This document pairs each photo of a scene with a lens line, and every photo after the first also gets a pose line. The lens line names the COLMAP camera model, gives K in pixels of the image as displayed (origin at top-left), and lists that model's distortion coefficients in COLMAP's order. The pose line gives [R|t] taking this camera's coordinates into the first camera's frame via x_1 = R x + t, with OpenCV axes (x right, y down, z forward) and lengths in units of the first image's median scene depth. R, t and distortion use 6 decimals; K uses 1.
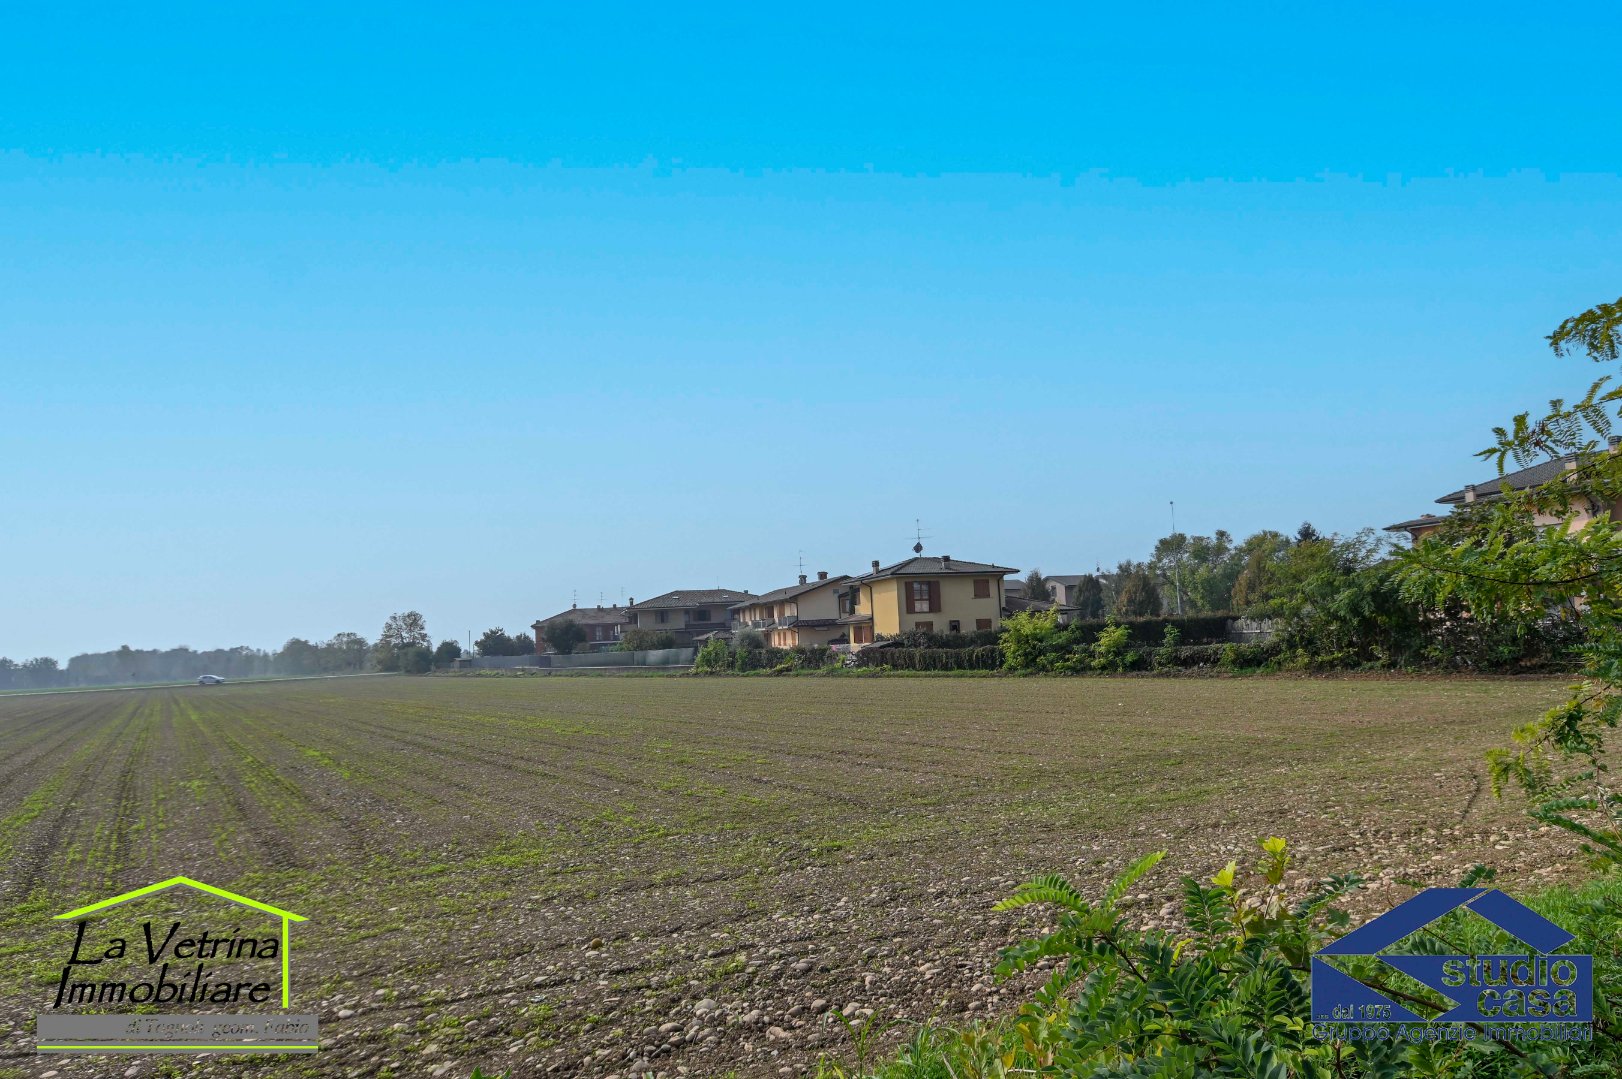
lens RADIAL K [[873.2, 0, 822.4], [0, 873.2, 532.8], [0, 0, 1]] dist [0.005850, -0.014498]
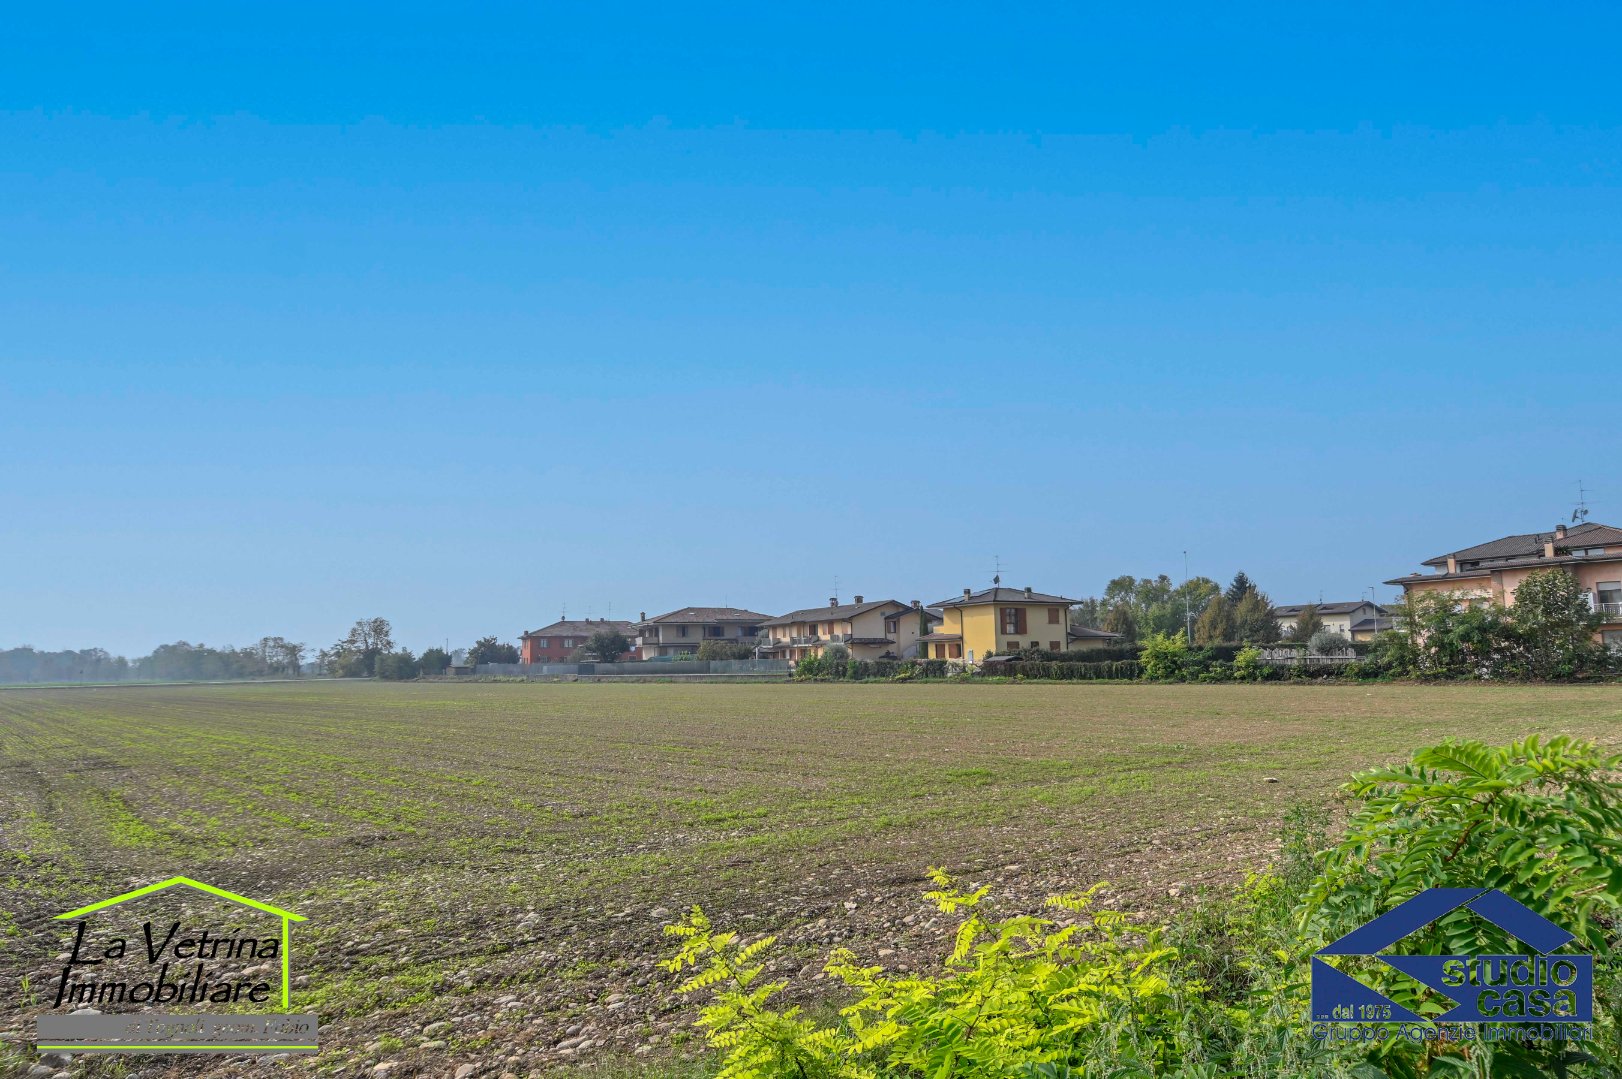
lens RADIAL K [[850.7, 0, 827.8], [0, 850.7, 546.1], [0, 0, 1]] dist [0.016795, -0.024761]
pose [[0.986913, 0.051307, 0.152875, -0.189819], [-0.048942, 0.998617, -0.019195, 0.002920], [-0.153648, 0.011462, 0.988059, -0.074238]]
